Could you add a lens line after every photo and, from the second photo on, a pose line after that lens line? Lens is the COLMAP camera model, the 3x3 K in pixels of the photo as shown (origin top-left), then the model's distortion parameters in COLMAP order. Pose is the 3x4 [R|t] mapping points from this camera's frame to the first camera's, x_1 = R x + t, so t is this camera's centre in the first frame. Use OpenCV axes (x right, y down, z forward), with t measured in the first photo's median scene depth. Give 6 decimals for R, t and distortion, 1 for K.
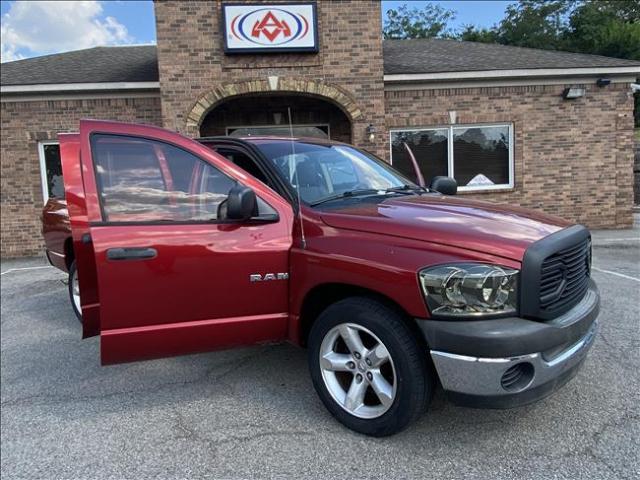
lens RADIAL K [[498.0, 0, 320.0], [0, 498.0, 240.0], [0, 0, 1]] dist [0.073932, -0.002192]
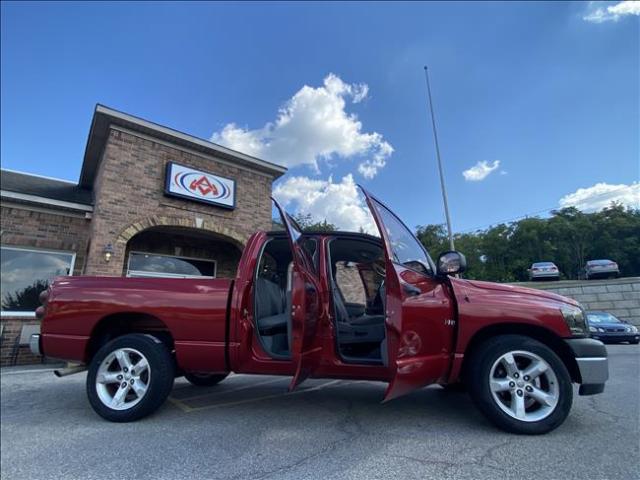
lens RADIAL K [[335.7, 0, 320.0], [0, 335.7, 240.0], [0, 0, 1]] dist [0.000388, -0.000413]
pose [[0.797232, 0.181656, 0.575693, -0.343083], [0.046217, 0.932484, -0.358242, 0.062953], [-0.601901, 0.312209, 0.735011, 0.168877]]
